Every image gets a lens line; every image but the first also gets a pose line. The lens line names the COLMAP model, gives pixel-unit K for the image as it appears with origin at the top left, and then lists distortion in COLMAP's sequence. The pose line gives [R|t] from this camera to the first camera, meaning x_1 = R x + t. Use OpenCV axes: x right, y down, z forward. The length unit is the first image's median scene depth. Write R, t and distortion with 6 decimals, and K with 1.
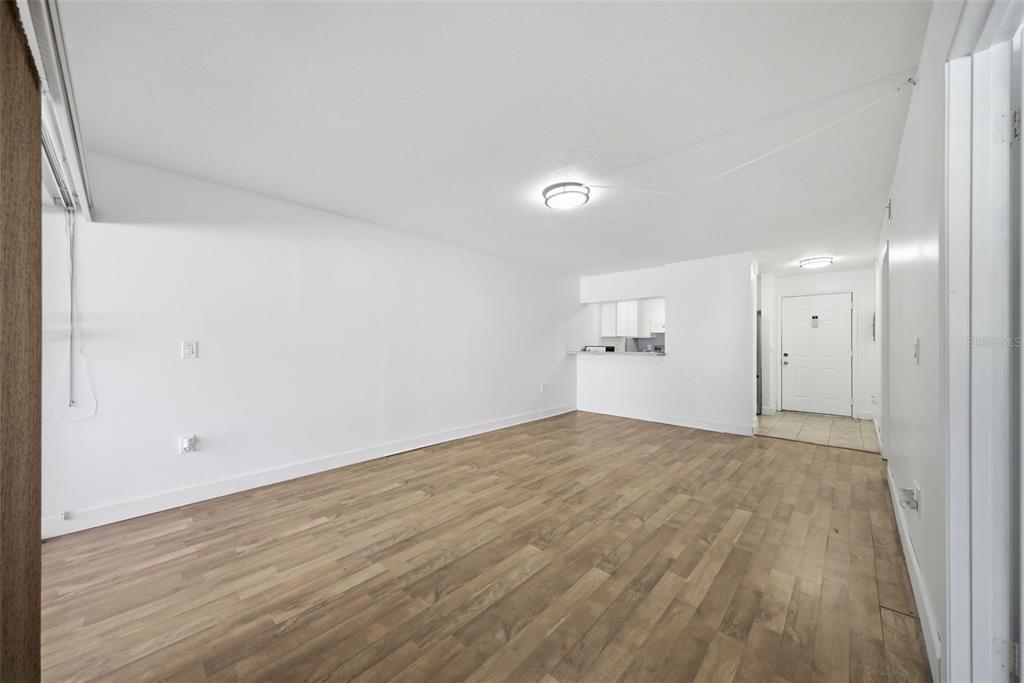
lens RADIAL K [[367.1, 0, 511.6], [0, 367.1, 346.2], [0, 0, 1]] dist [-0.000611, -0.000107]
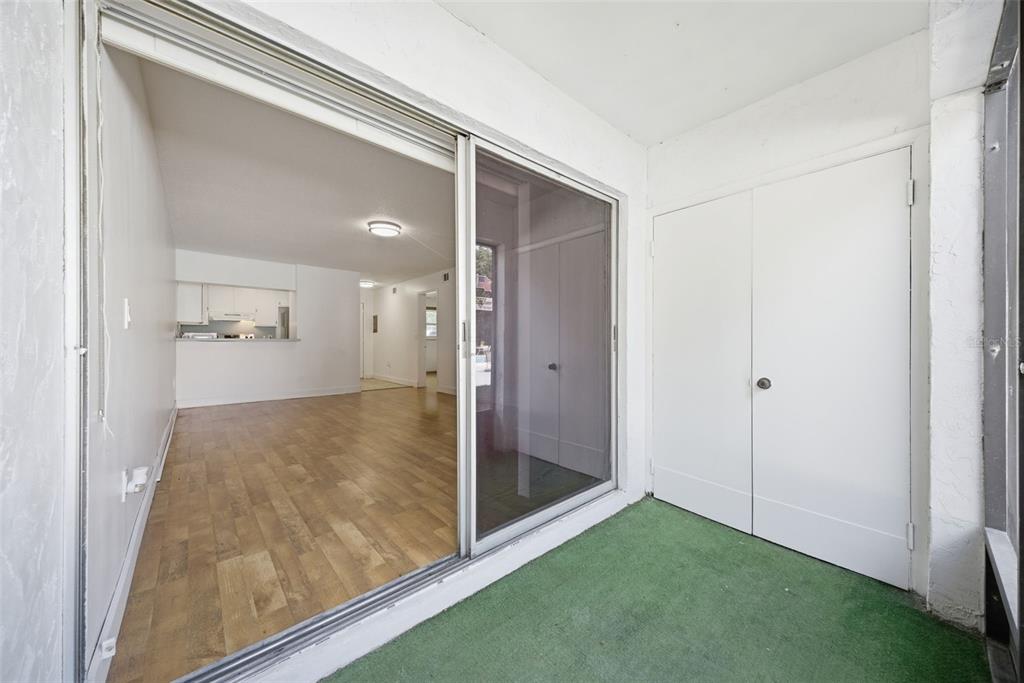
lens RADIAL K [[362.7, 0, 512.0], [0, 362.7, 343.4], [0, 0, 1]] dist [0.023777, -0.005267]
pose [[0.102563, -0.004283, 0.994717, -1.397015], [-0.001639, 0.999989, 0.004475, 0.040725], [-0.994725, -0.002089, 0.102555, 0.342691]]
